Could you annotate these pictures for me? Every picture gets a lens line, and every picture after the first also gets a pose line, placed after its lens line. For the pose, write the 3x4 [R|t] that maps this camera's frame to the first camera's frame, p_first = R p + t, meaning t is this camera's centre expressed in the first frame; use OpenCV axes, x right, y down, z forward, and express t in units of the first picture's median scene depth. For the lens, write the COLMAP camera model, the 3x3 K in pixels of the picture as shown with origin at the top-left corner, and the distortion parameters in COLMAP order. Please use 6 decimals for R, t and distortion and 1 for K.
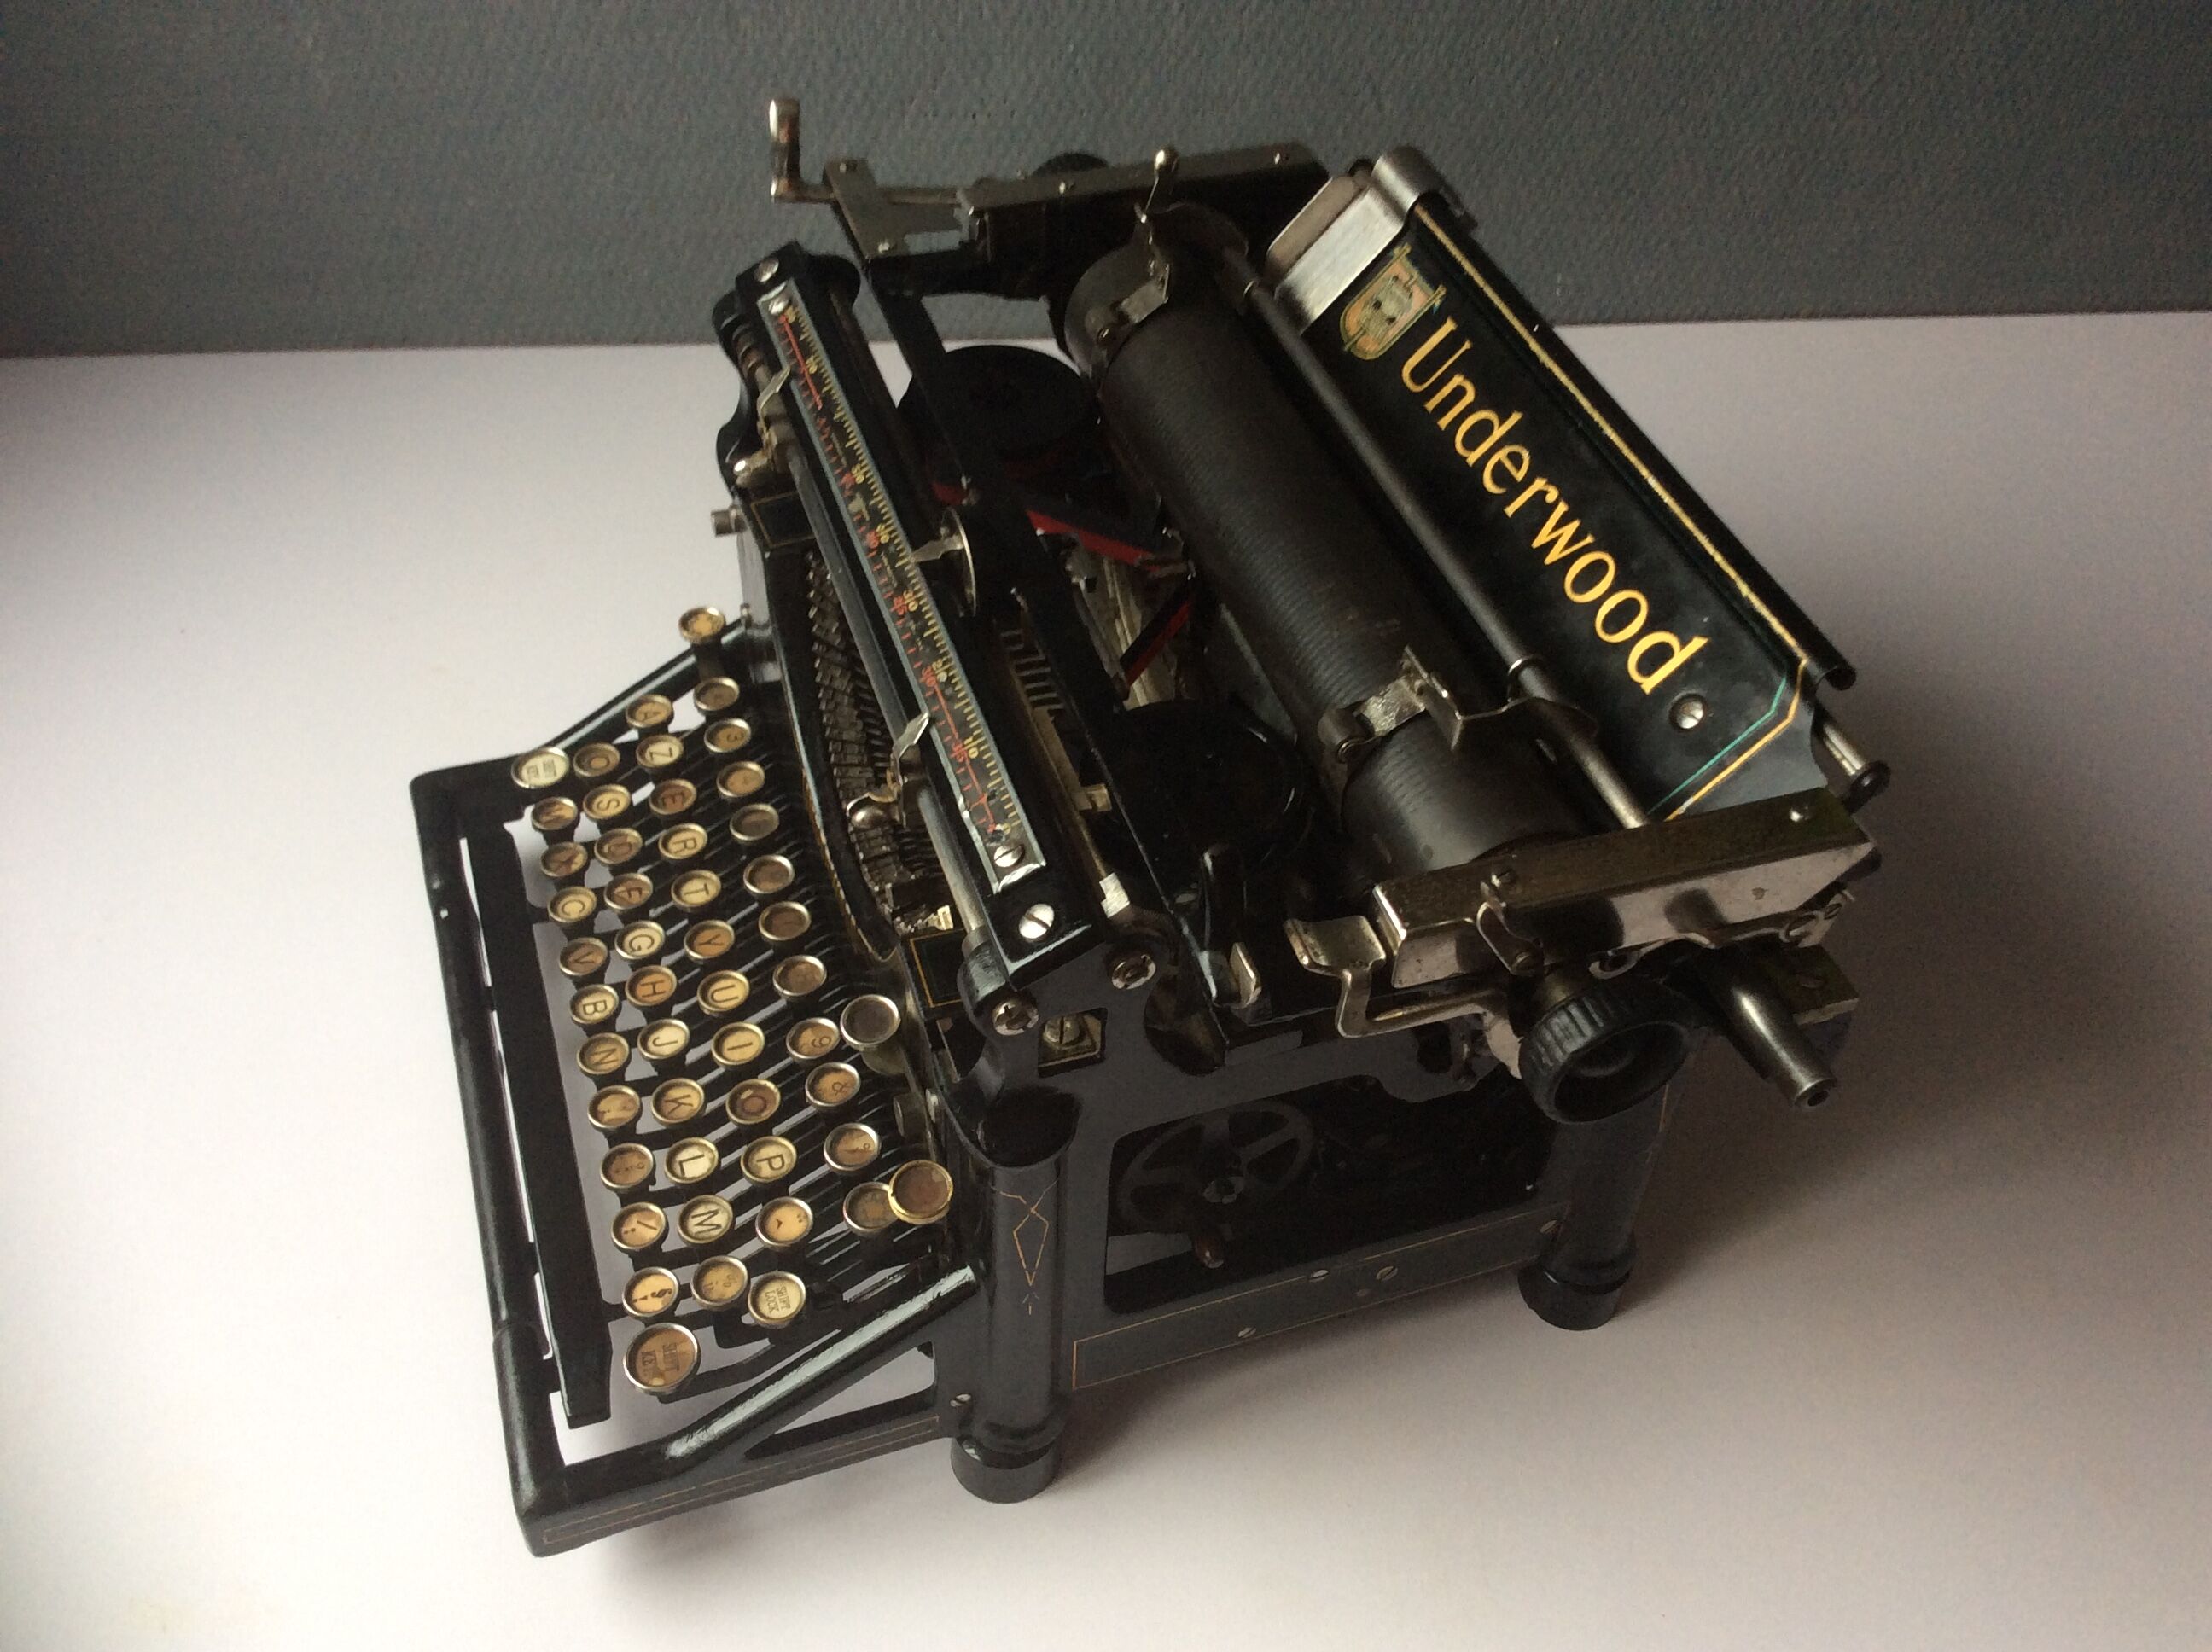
lens RADIAL K [[2075.6, 0, 1151.6], [0, 2075.6, 826.8], [0, 0, 1]] dist [0.087267, 0.000459]
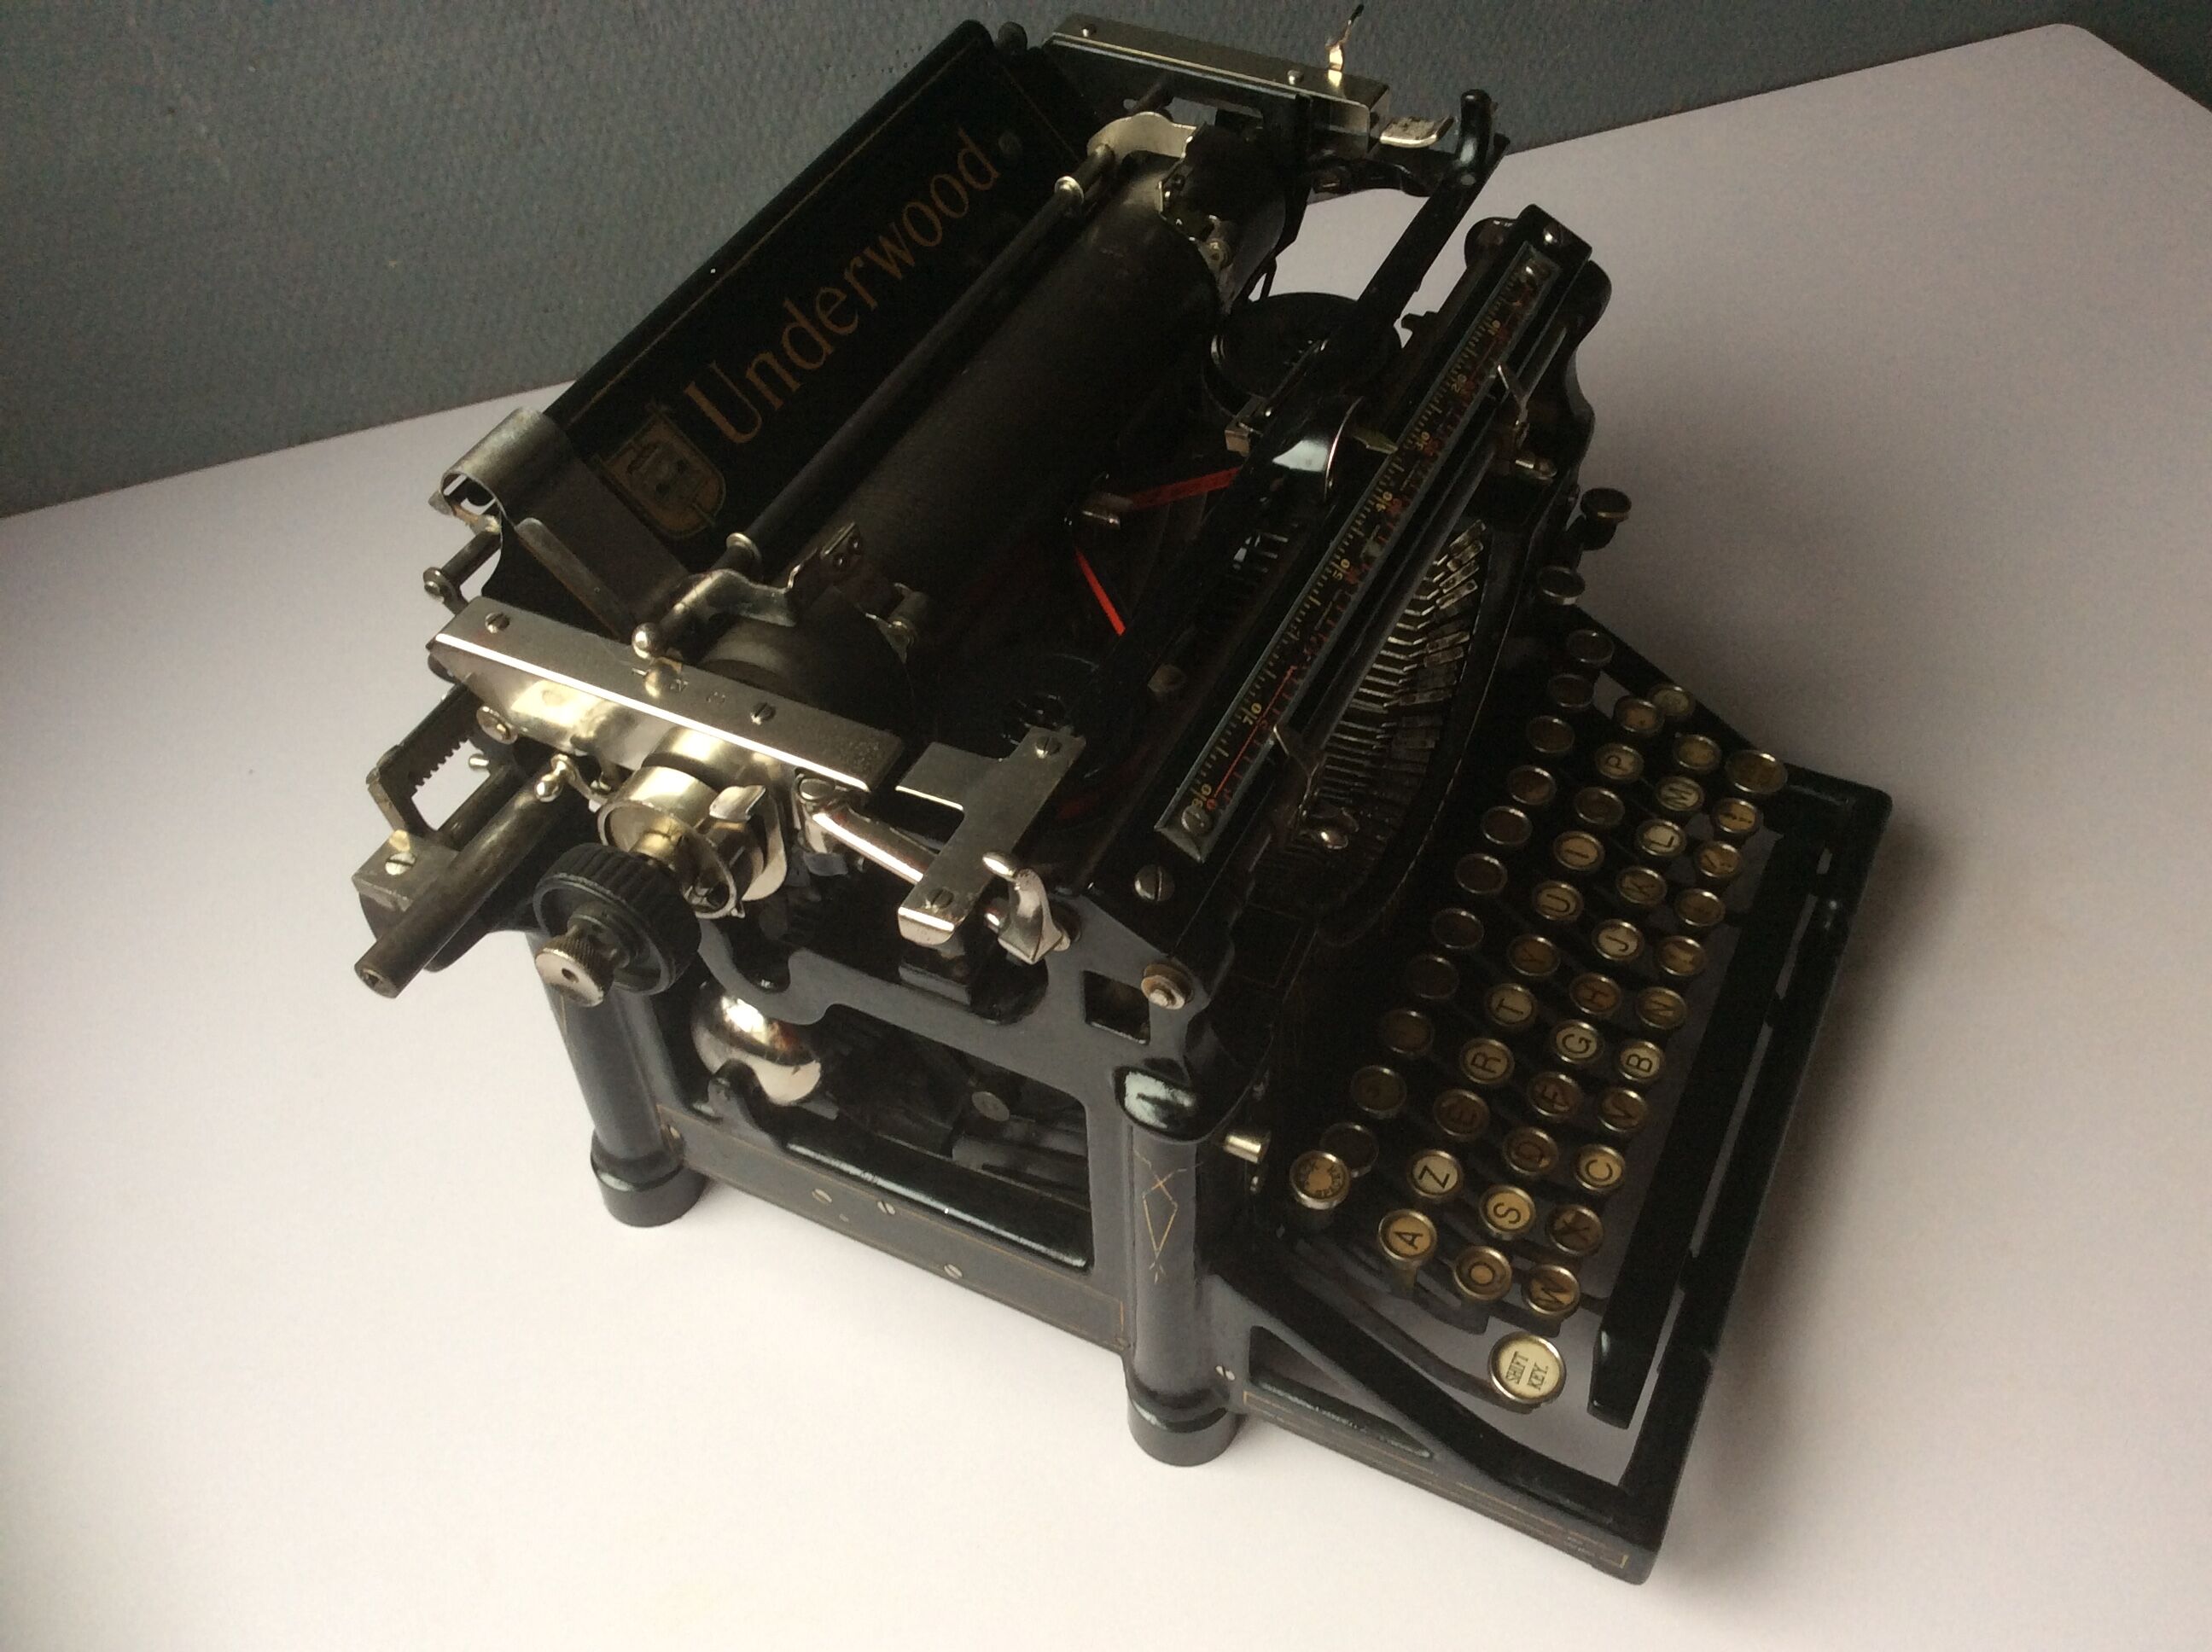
lens RADIAL K [[2075.6, 0, 1151.6], [0, 2075.6, 826.8], [0, 0, 1]] dist [0.087267, 0.000459]
pose [[-0.710780, -0.547535, 0.441584, -0.545110], [0.481003, 0.079727, 0.873086, -0.995686], [-0.513252, 0.832976, 0.206697, 0.938008]]
